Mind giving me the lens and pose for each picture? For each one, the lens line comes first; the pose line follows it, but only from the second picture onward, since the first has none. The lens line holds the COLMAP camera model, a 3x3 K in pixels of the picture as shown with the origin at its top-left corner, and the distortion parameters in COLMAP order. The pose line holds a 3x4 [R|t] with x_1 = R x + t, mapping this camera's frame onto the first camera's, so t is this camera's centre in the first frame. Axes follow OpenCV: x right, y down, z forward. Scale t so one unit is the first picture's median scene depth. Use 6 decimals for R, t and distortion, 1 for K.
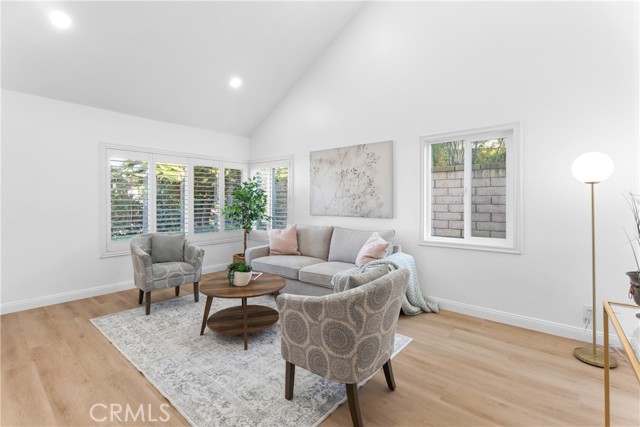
lens RADIAL K [[293.6, 0, 304.6], [0, 293.6, 200.6], [0, 0, 1]] dist [-0.015496, -0.001224]
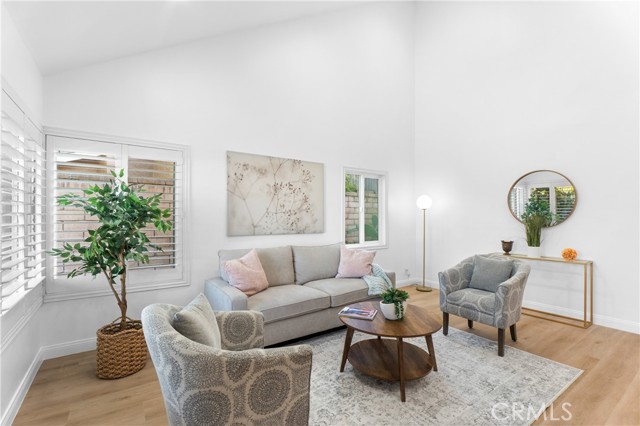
lens RADIAL K [[293.6, 0, 322.4], [0, 293.6, 216.4], [0, 0, 1]] dist [-0.015496, -0.001224]
pose [[0.230511, -0.000717, 0.973069, -0.747206], [-0.005606, 0.999982, 0.002065, -0.004301], [-0.973053, -0.005931, 0.230503, 0.691691]]
